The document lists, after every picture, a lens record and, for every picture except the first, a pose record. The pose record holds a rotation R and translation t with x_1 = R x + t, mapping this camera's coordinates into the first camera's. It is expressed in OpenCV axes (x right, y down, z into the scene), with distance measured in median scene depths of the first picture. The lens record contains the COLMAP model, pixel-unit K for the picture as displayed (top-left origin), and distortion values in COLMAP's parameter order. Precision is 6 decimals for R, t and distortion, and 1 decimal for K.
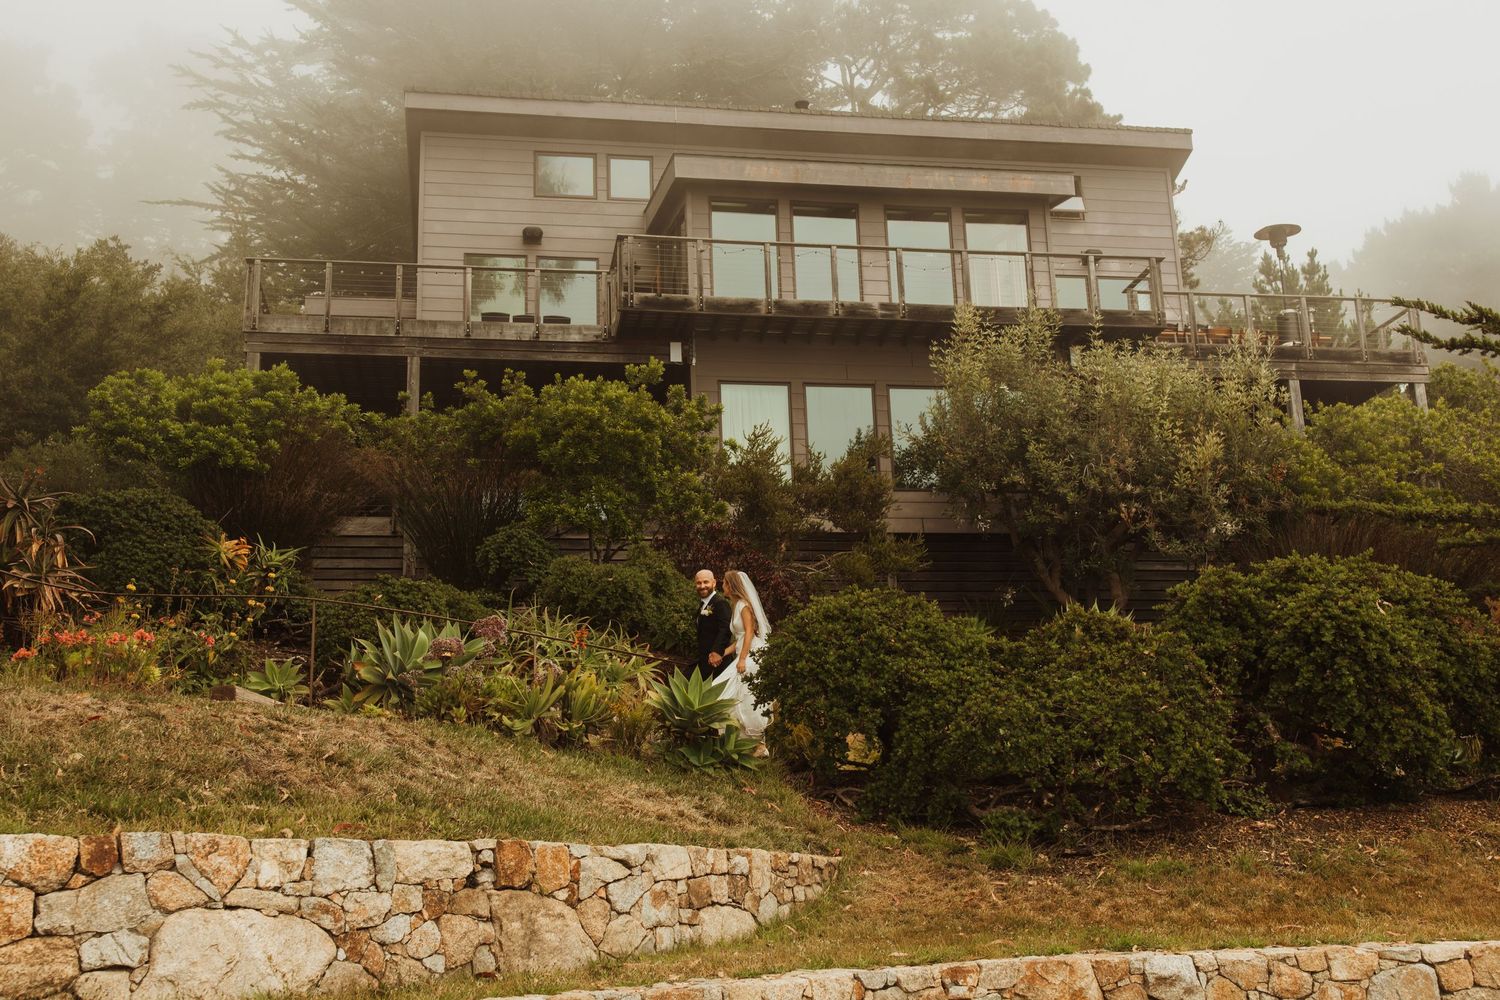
lens RADIAL K [[1503.5, 0, 750.0], [0, 1503.5, 500.0], [0, 0, 1]] dist [0.013631, -0.017345]
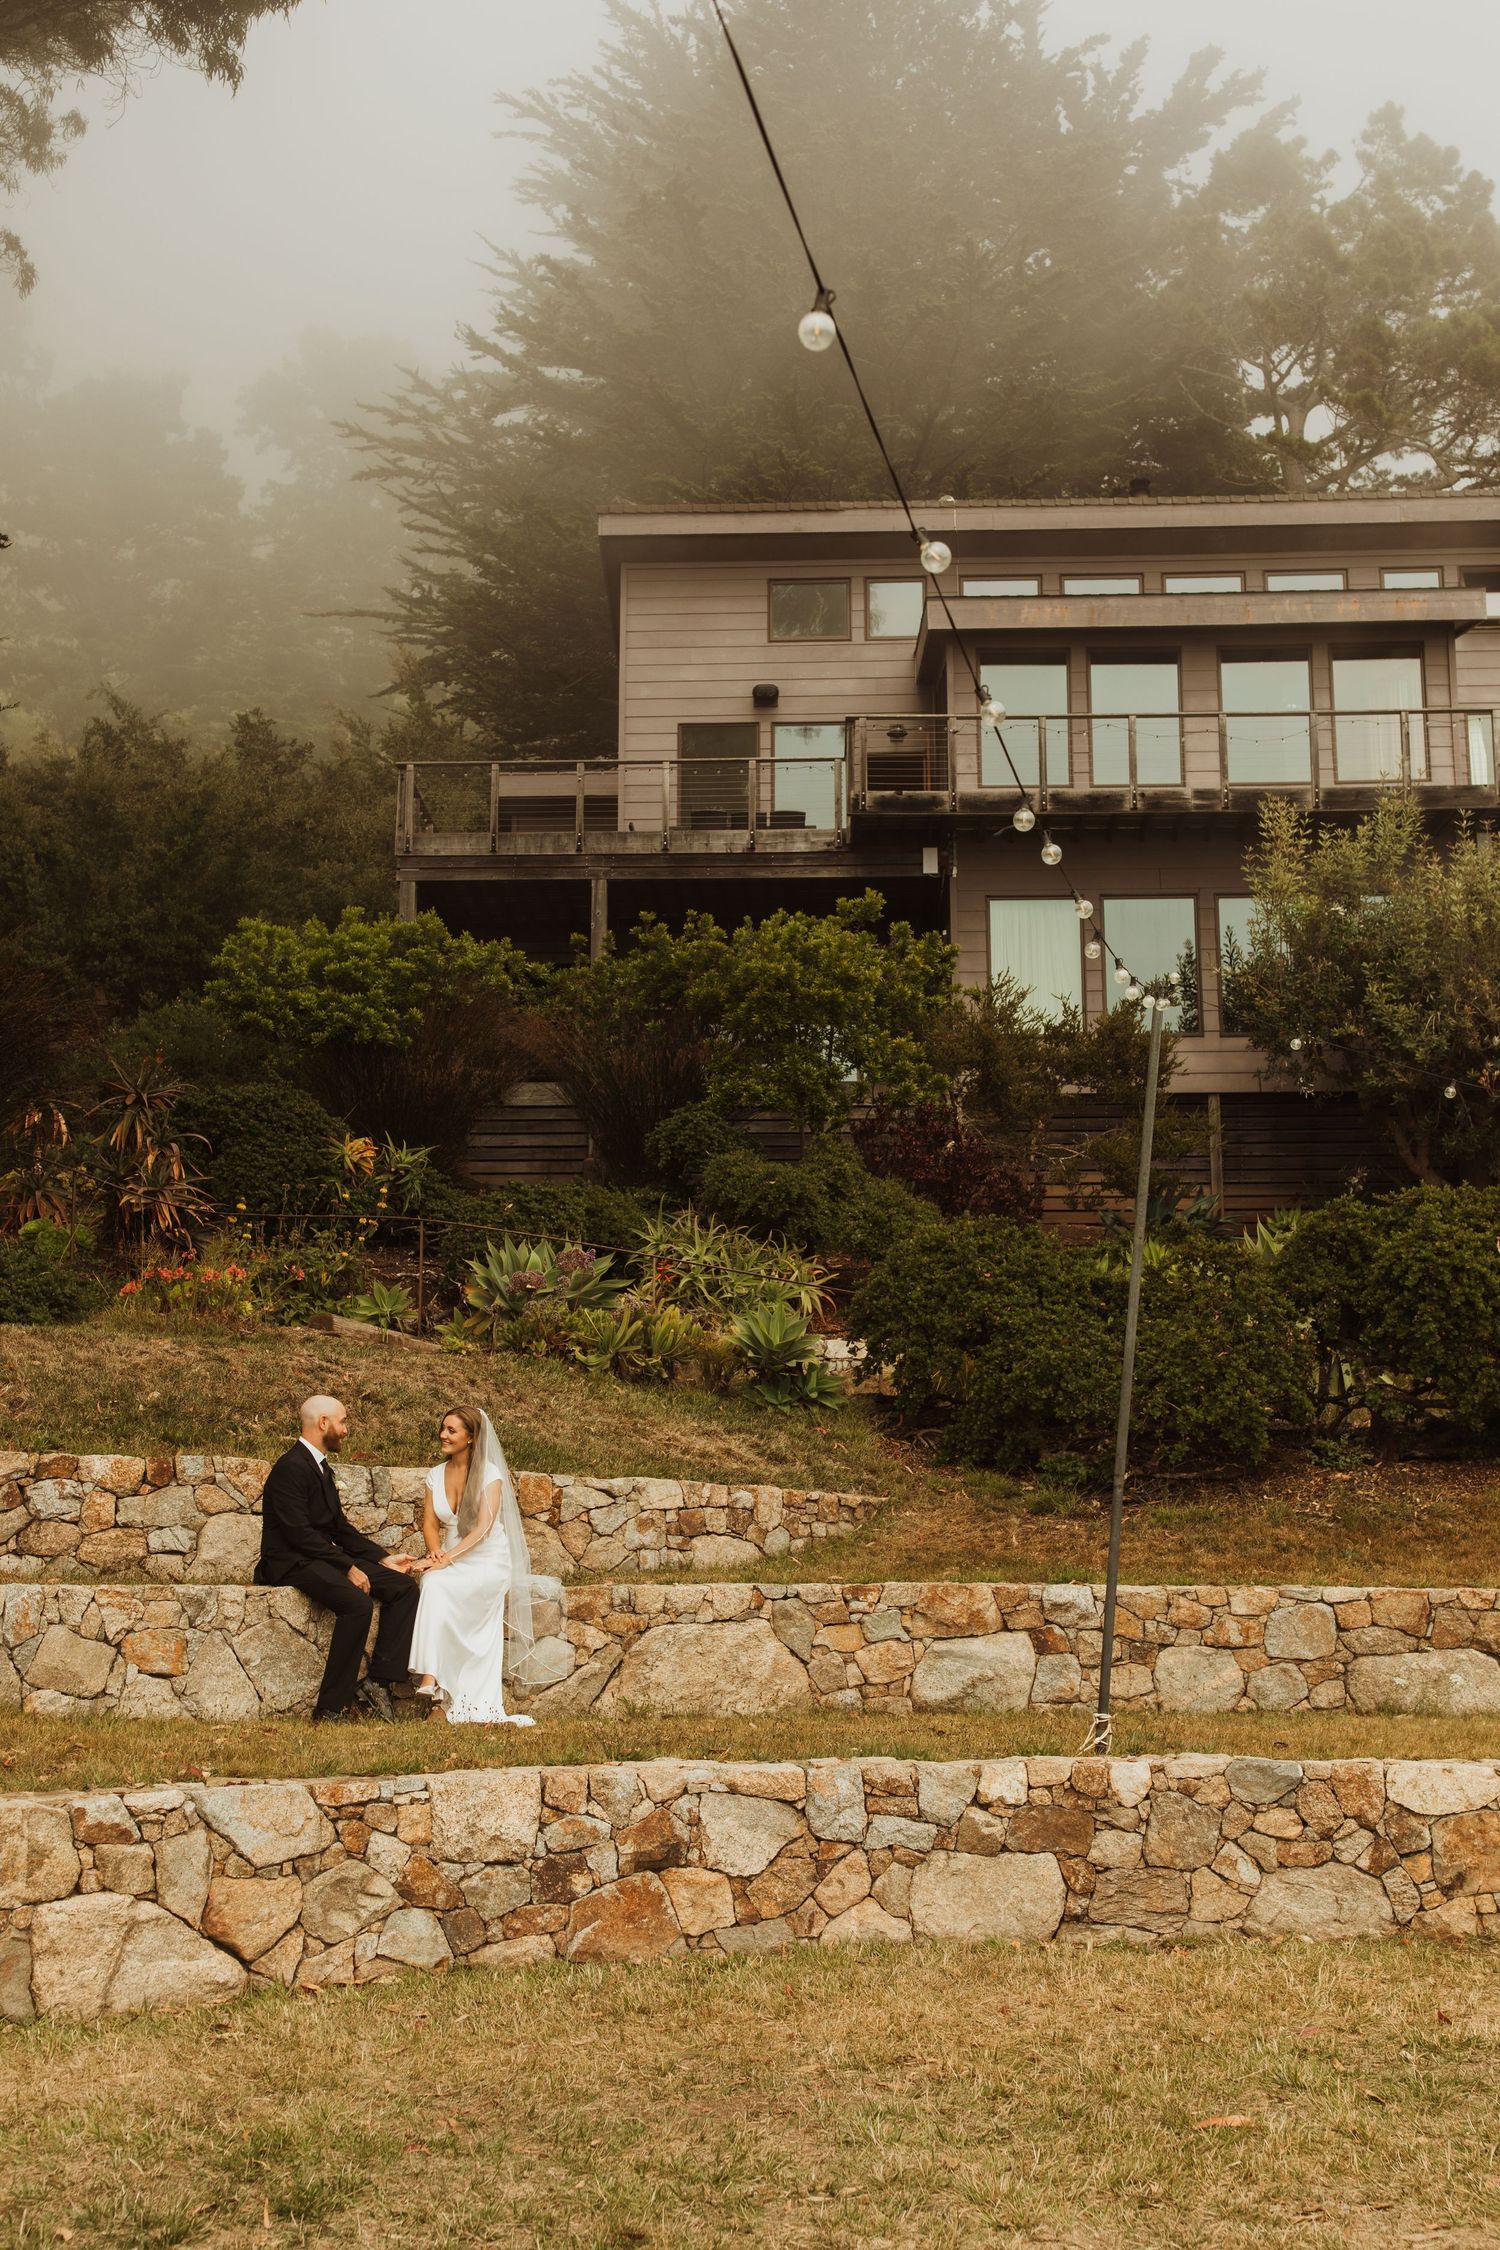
lens RADIAL K [[2255.2, 0, 750.5], [0, 2255.2, 1147.6], [0, 0, 1]] dist [0.013631, -0.017345]
pose [[0.979600, -0.004900, -0.200899, 0.174535], [0.019367, 0.997351, 0.070110, -0.065633], [0.200023, -0.072570, 0.977100, -0.300884]]
